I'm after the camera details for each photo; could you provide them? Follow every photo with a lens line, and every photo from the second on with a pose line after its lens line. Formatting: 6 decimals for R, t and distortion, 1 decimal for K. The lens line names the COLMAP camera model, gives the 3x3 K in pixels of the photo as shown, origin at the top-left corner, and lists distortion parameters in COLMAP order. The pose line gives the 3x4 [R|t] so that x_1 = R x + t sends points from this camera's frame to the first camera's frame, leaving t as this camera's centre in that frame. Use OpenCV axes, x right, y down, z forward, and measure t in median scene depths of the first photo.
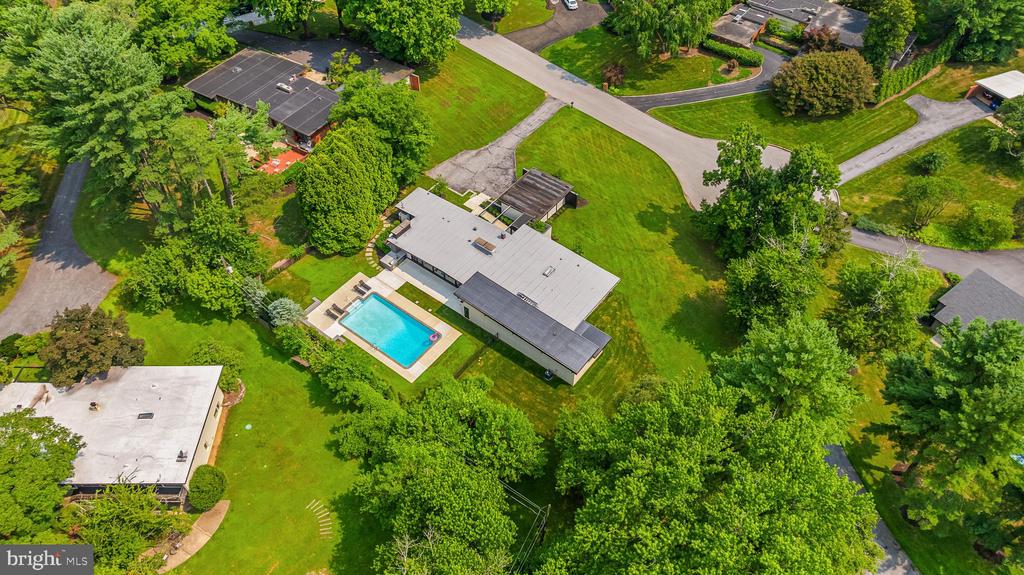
lens RADIAL K [[702.3, 0, 512.0], [0, 702.3, 287.5], [0, 0, 1]] dist [-0.007743, -0.002403]
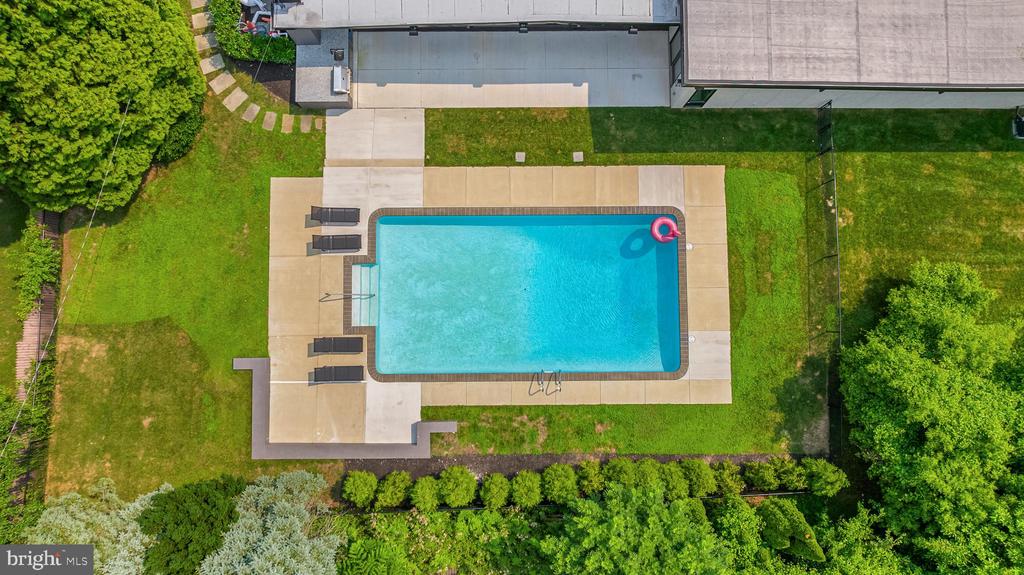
lens RADIAL K [[702.3, 0, 512.0], [0, 702.3, 287.5], [0, 0, 1]] dist [-0.007743, -0.002403]
pose [[0.789608, -0.612623, 0.034826, -0.181160], [0.467174, 0.636997, 0.613175, -0.128307], [-0.397829, -0.467898, 0.789179, 0.732020]]
